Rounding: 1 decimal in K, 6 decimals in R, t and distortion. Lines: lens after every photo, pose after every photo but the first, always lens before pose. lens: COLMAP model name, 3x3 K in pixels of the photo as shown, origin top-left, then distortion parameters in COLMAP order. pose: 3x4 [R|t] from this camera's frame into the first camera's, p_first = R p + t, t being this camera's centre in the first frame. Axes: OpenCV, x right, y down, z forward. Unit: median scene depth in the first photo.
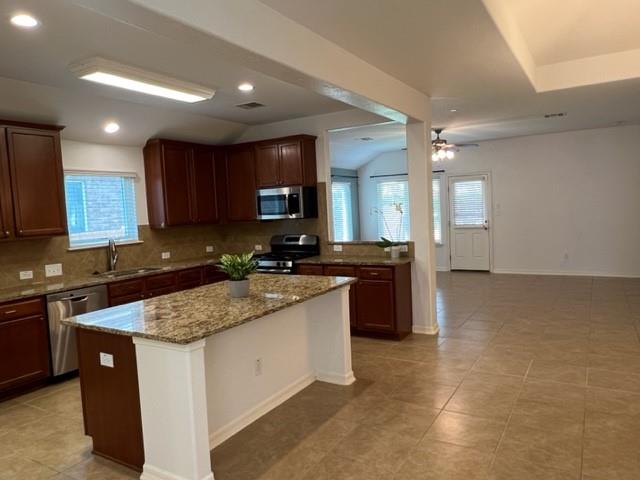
lens RADIAL K [[455.5, 0, 322.1], [0, 455.5, 240.0], [0, 0, 1]] dist [0.001304, -0.001418]
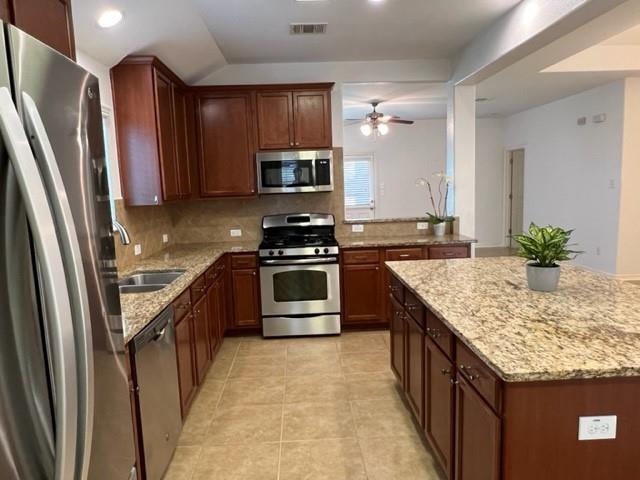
lens RADIAL K [[455.5, 0, 316.5], [0, 455.5, 243.1], [0, 0, 1]] dist [0.001304, -0.001418]
pose [[0.838967, -0.051914, 0.541701, -0.457335], [0.033939, 0.998493, 0.043128, 0.006017], [-0.543124, -0.017798, 0.839464, 0.327291]]
